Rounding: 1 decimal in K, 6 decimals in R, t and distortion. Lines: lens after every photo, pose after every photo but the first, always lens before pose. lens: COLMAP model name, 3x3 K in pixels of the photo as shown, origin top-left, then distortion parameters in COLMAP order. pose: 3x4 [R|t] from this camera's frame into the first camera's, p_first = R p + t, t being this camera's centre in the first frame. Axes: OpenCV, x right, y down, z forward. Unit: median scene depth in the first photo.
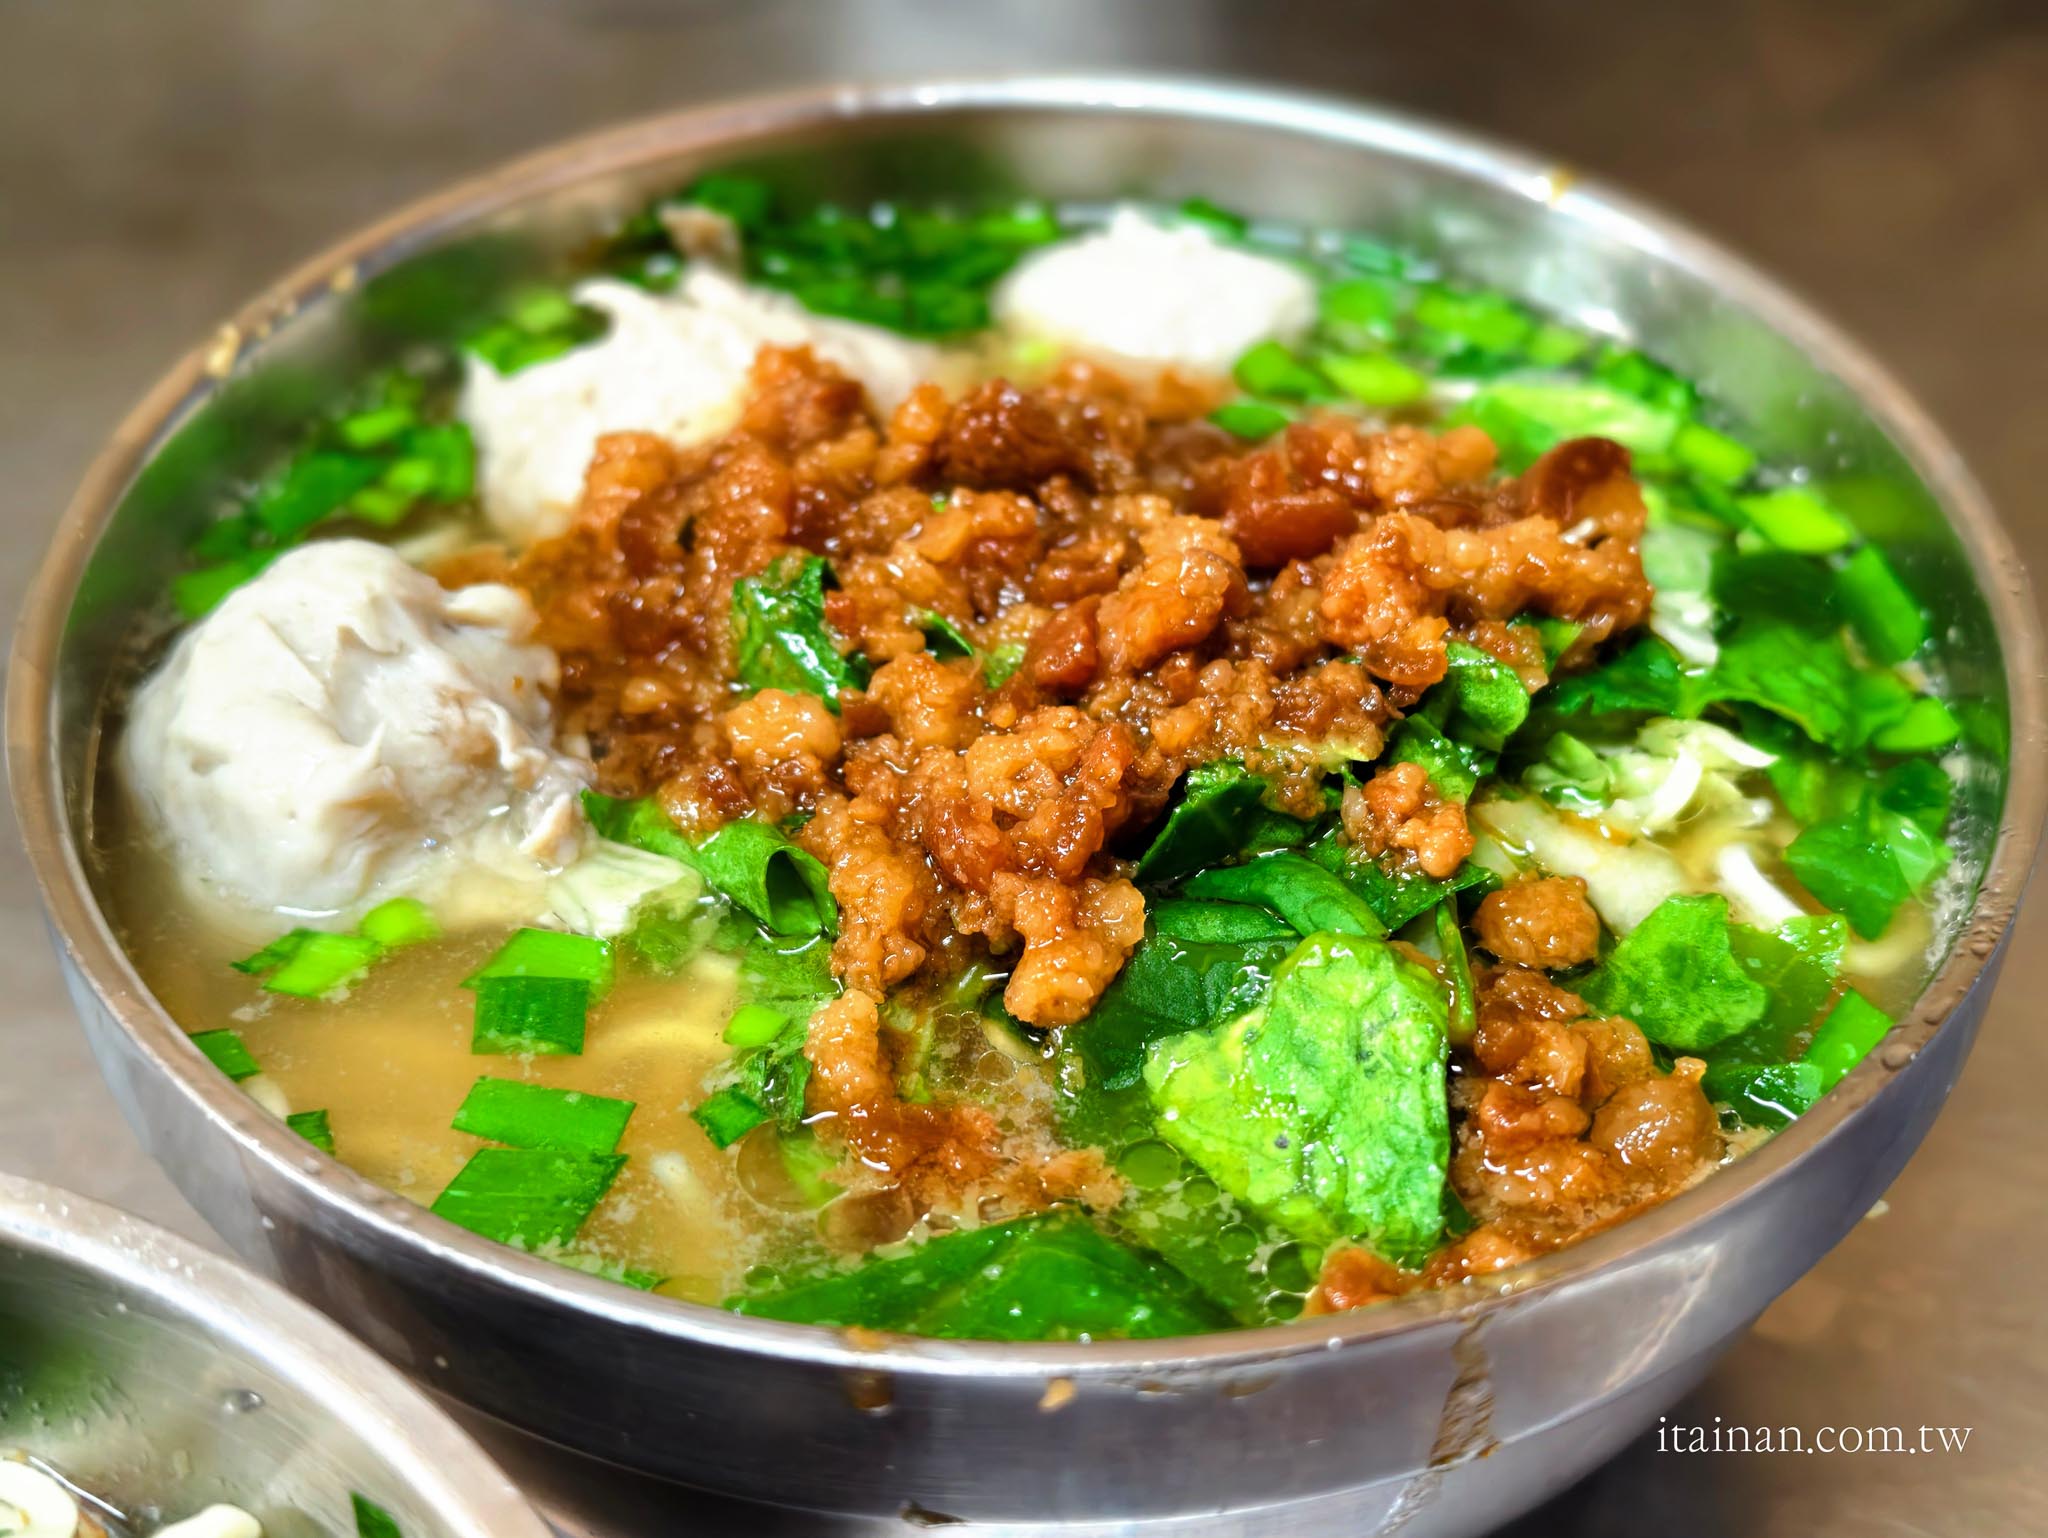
lens RADIAL K [[3293.7, 0, 1024.0], [0, 3293.7, 769.0], [0, 0, 1]] dist [0.011827, -0.158729]
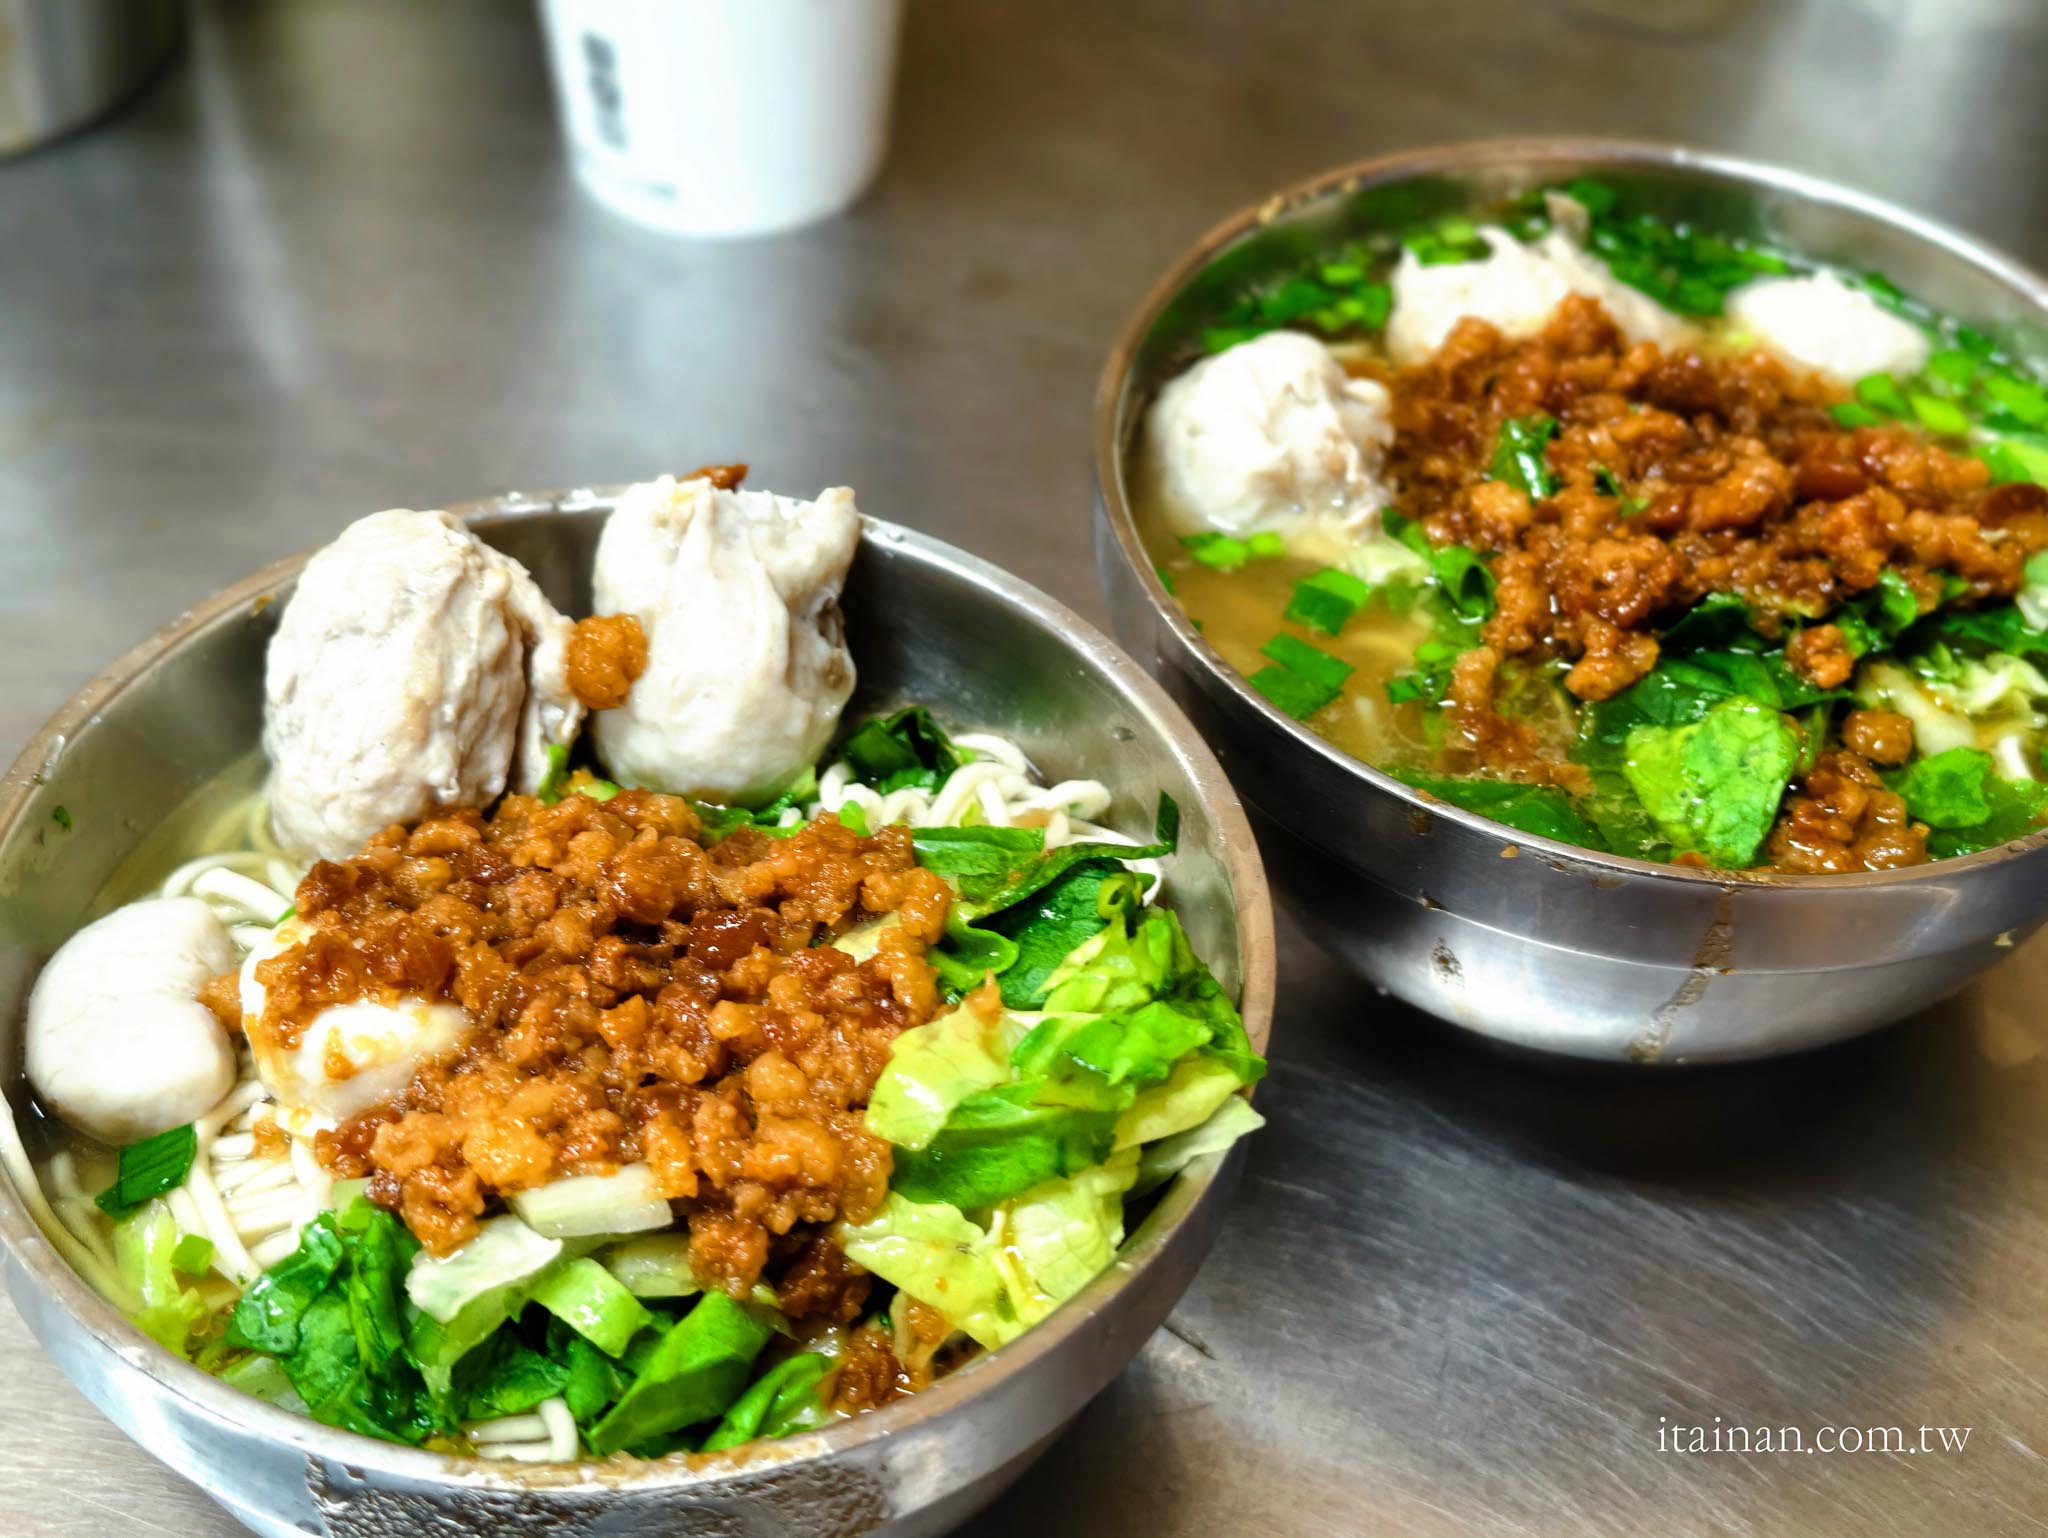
lens RADIAL K [[3293.7, 0, 1024.0], [0, 3293.7, 769.0], [0, 0, 1]] dist [0.011827, -0.158729]
pose [[0.919799, 0.309235, -0.241542, 0.163400], [-0.297017, 0.950954, 0.086413, 0.046323], [0.256417, -0.007740, 0.966535, -0.788164]]
